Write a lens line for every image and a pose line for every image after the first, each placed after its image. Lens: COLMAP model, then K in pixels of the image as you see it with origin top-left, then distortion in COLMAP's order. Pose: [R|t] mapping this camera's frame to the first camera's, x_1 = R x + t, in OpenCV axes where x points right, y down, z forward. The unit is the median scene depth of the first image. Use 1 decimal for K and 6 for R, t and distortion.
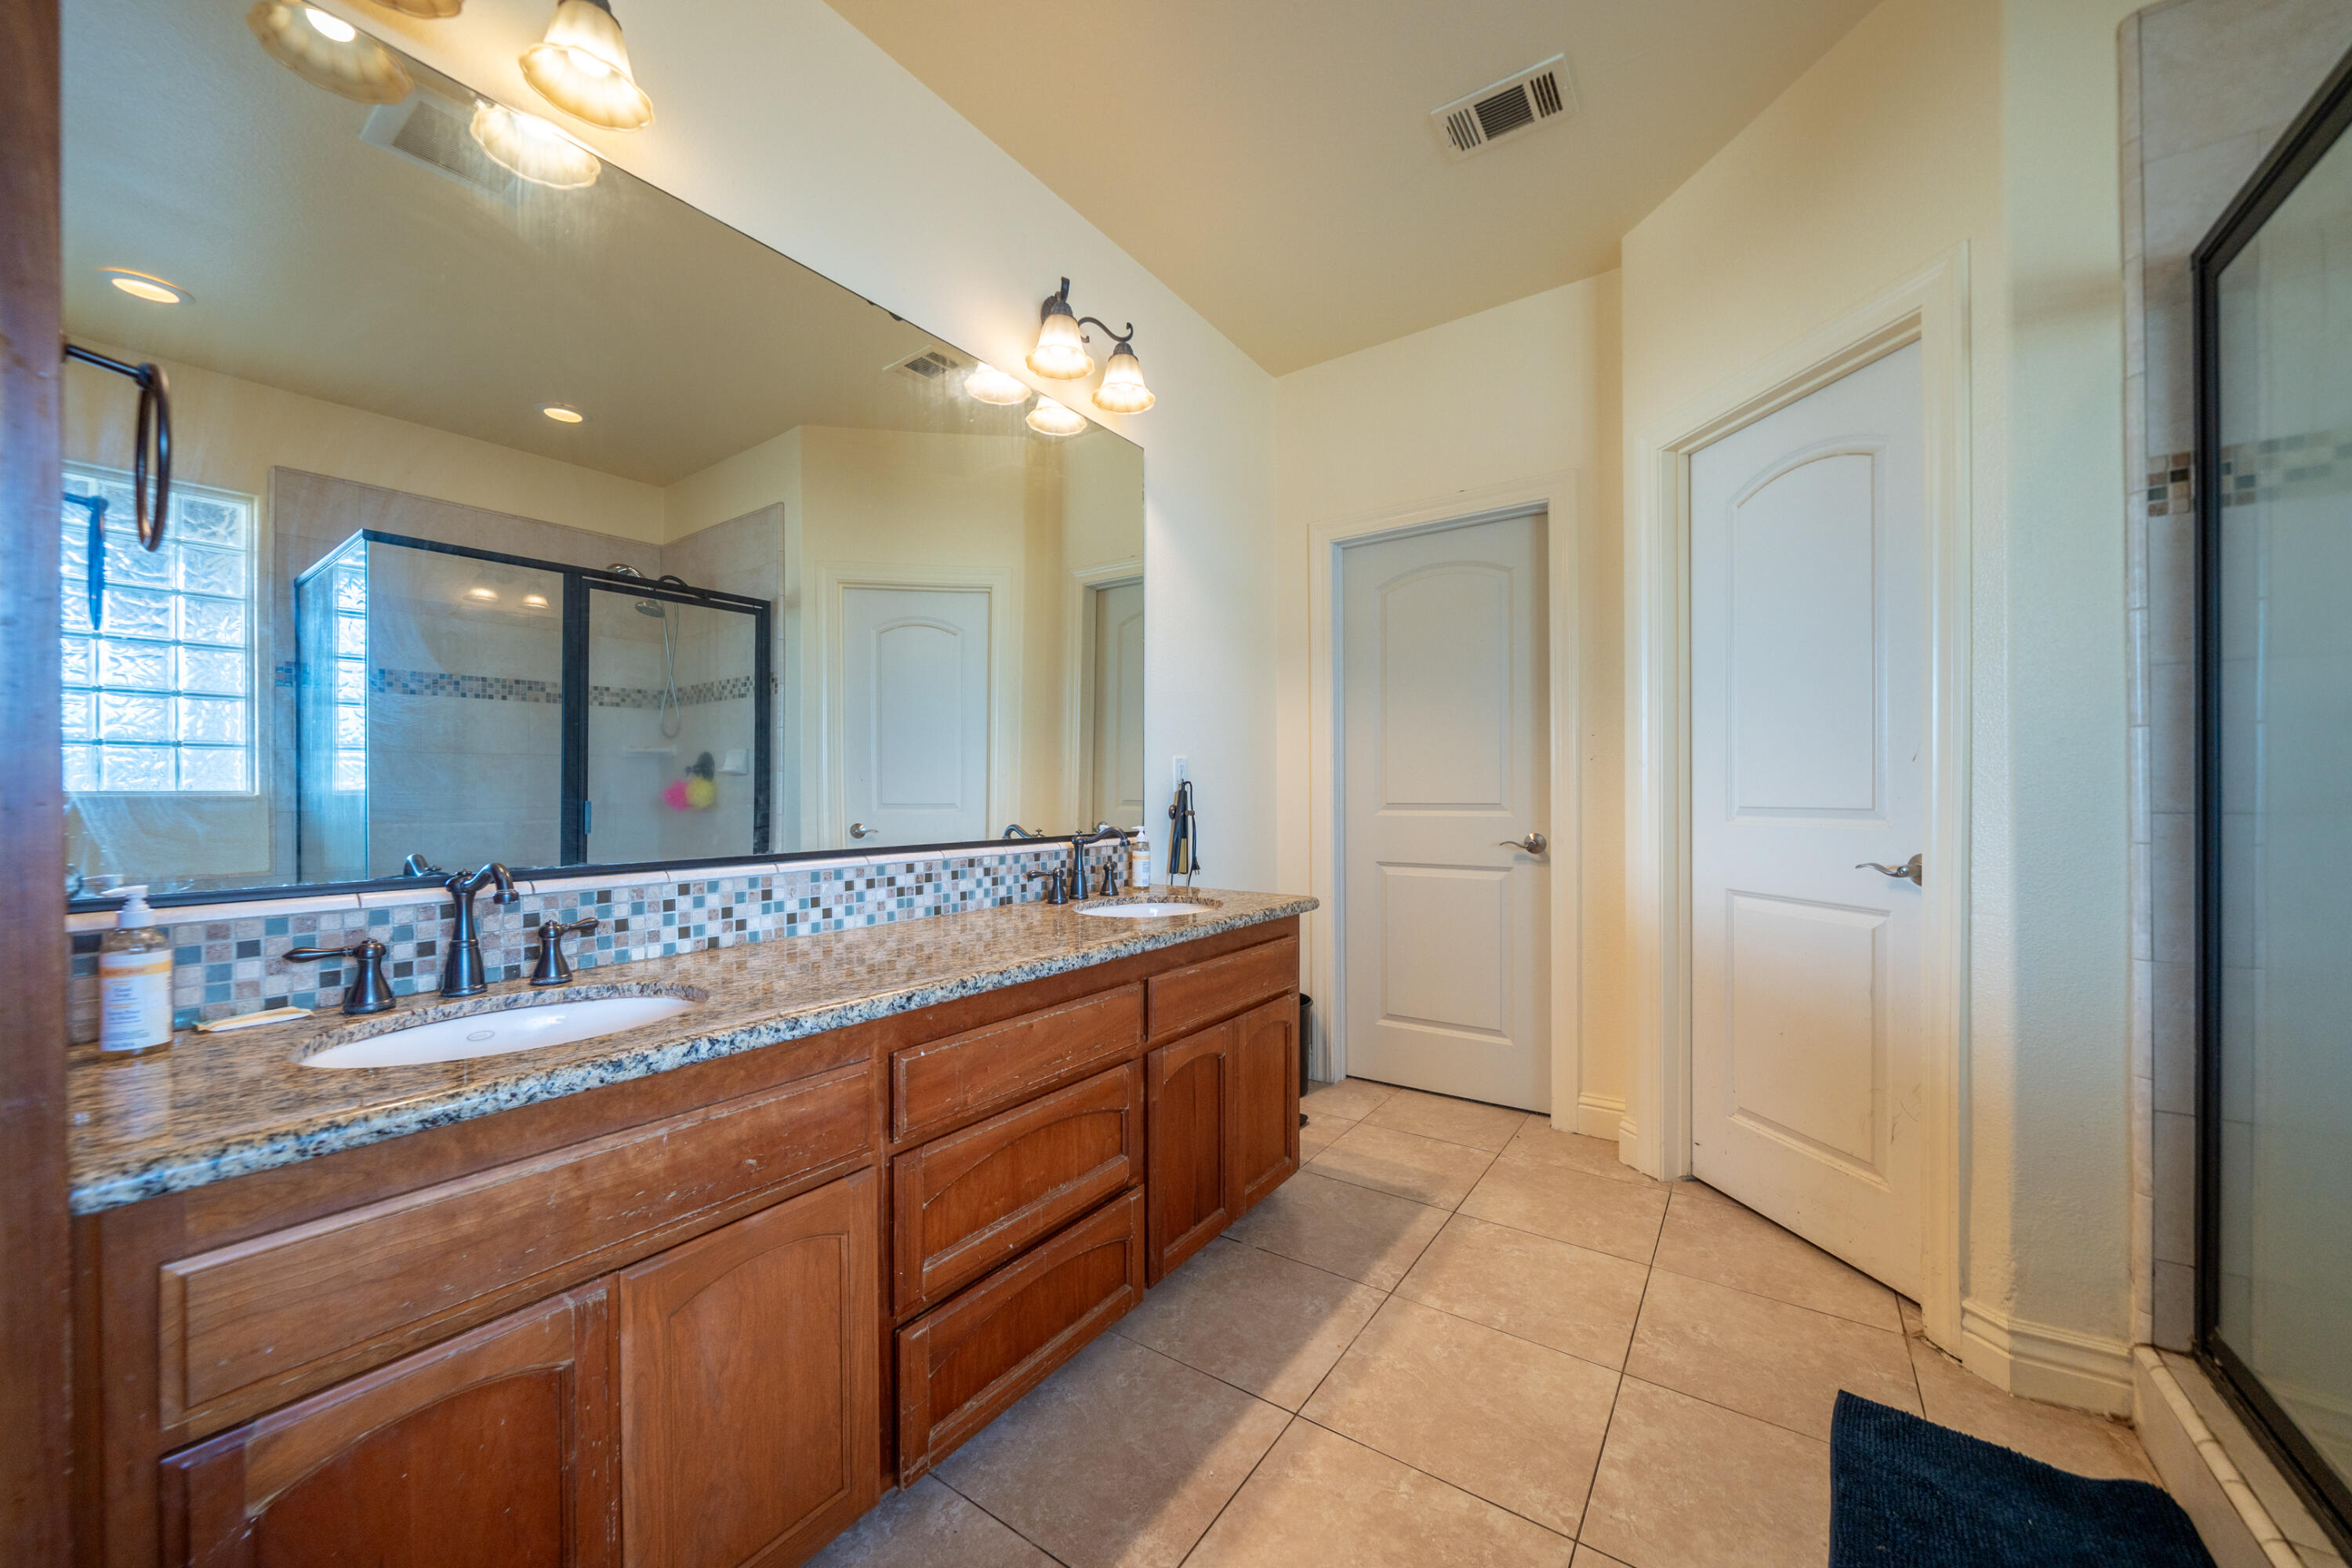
lens RADIAL K [[859.2, 0, 1182.3], [0, 859.2, 796.1], [0, 0, 1]] dist [-0.001791, -0.000678]
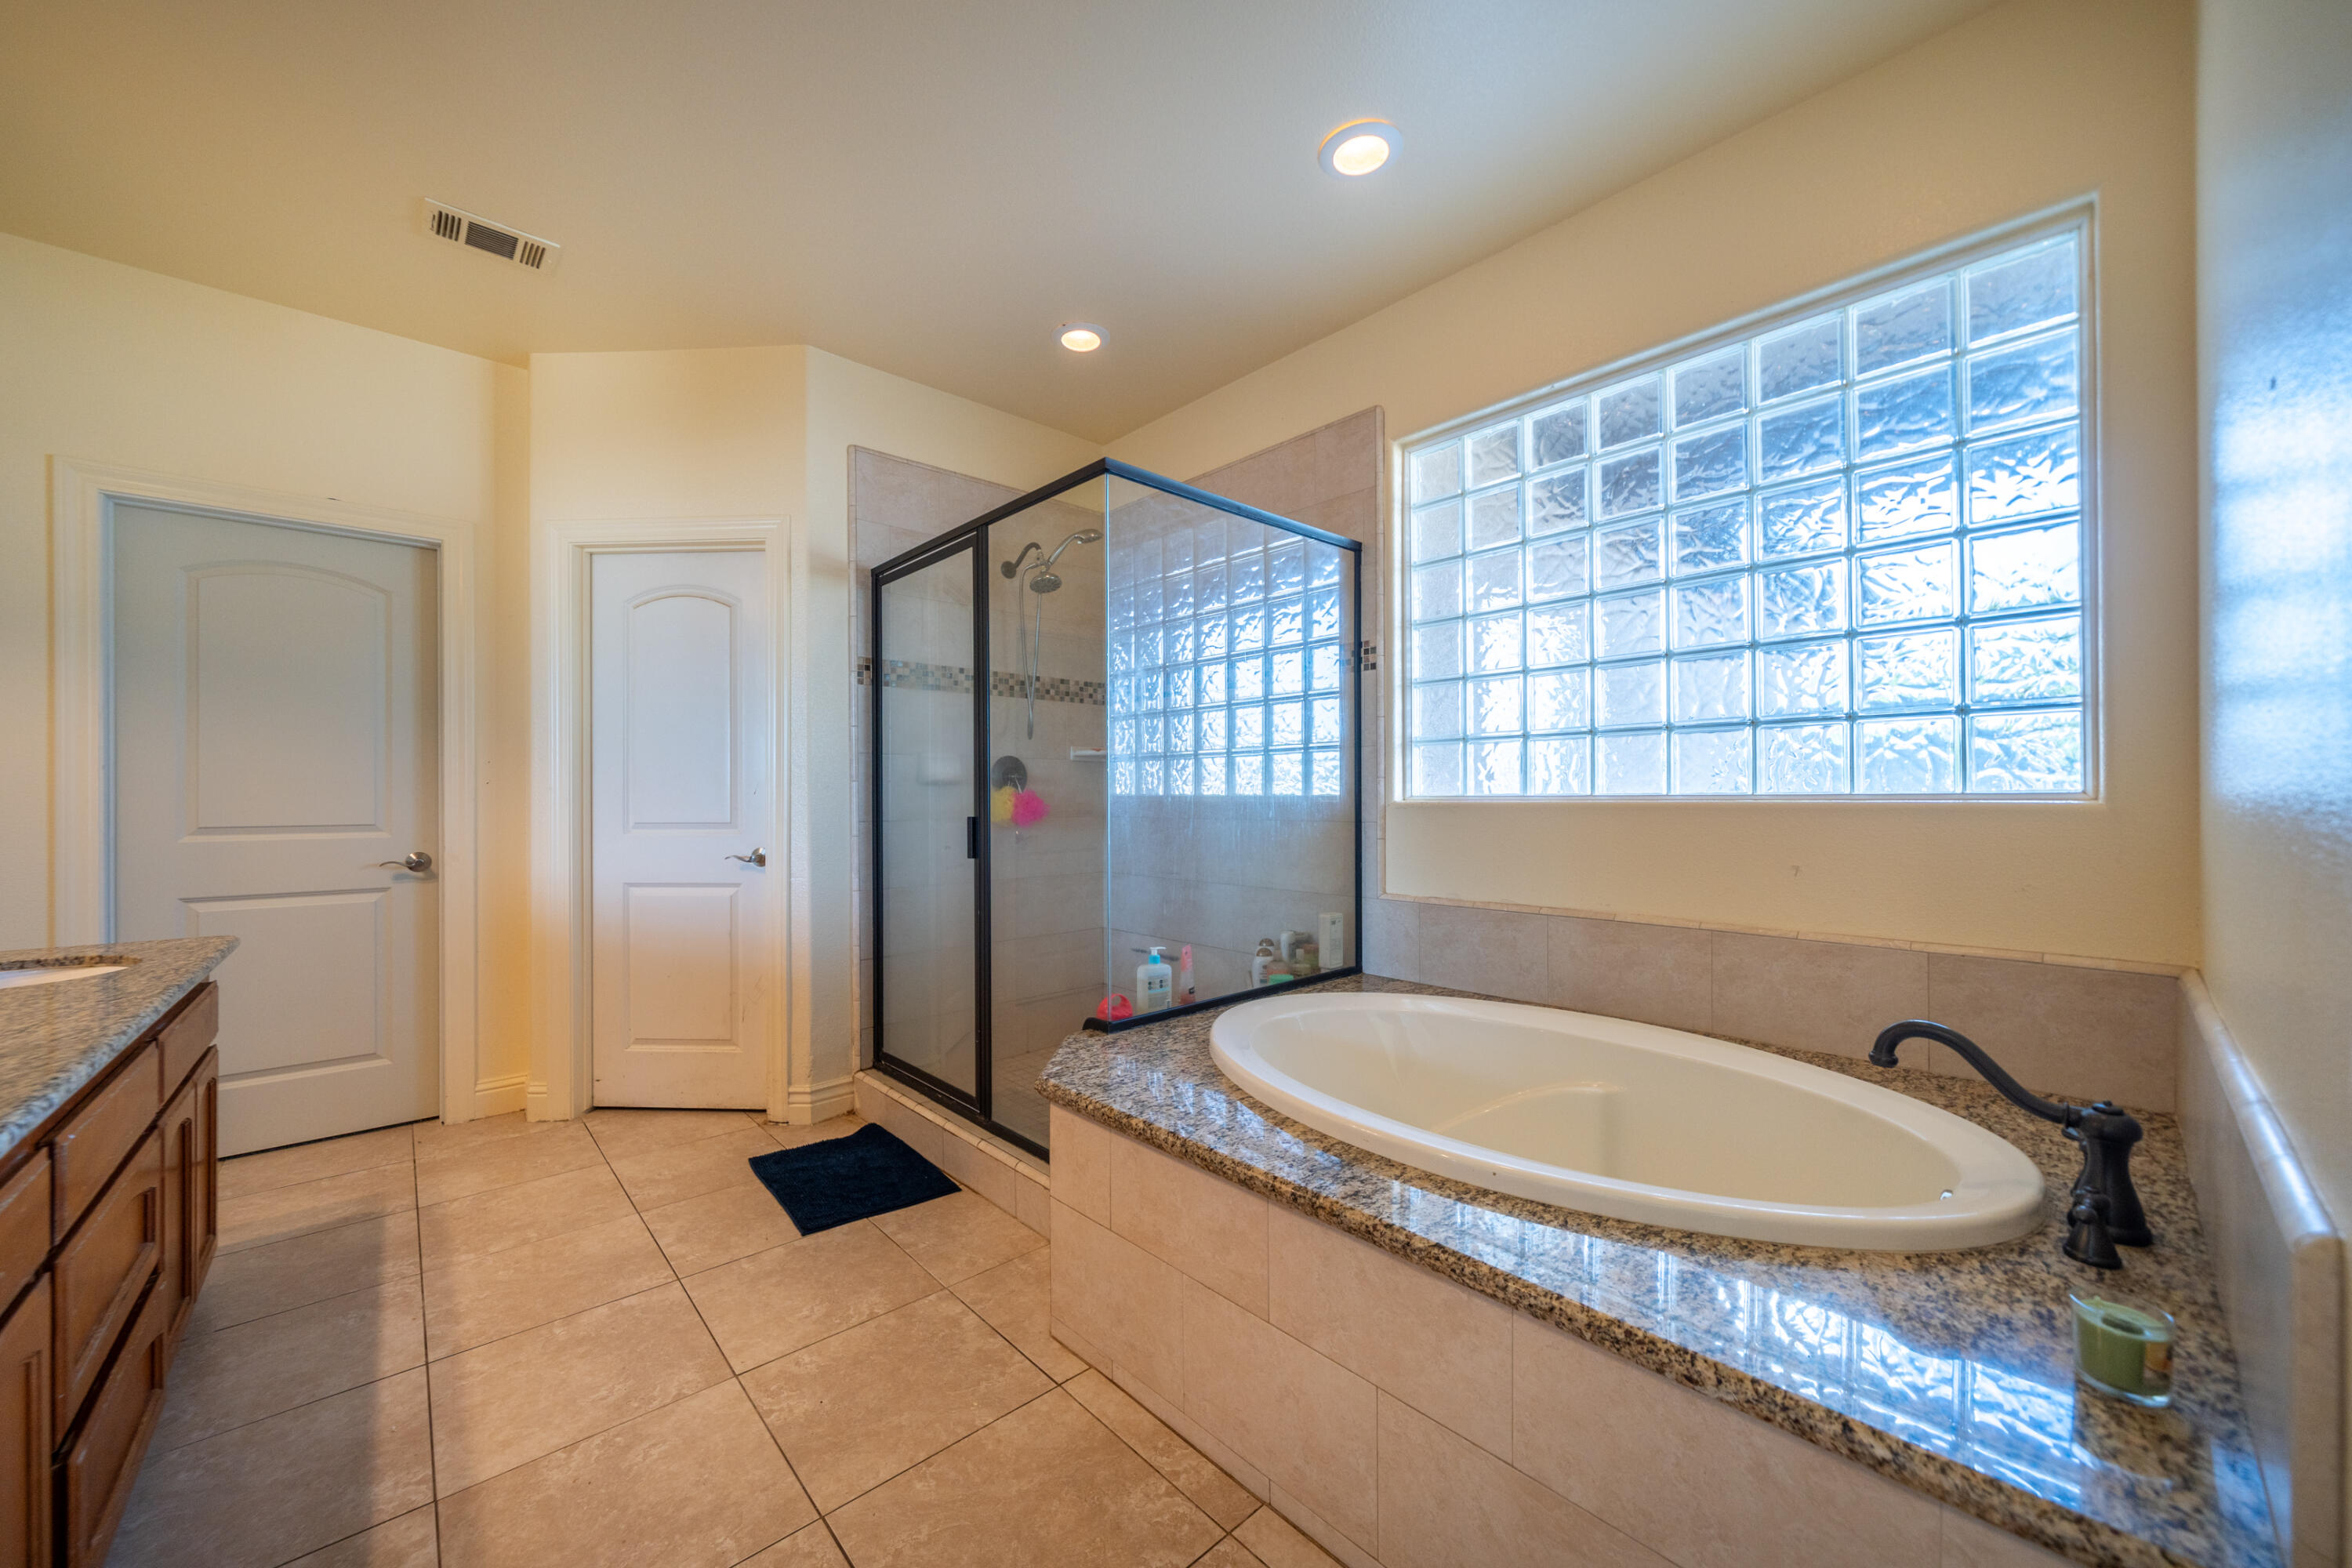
lens RADIAL K [[859.2, 0, 1174.4], [0, 859.2, 797.0], [0, 0, 1]] dist [-0.001791, -0.000678]
pose [[0.212274, 0.005554, 0.977195, -0.632432], [0.004303, 0.999969, -0.006619, -0.020181], [-0.977201, 0.005610, 0.212243, -0.181229]]
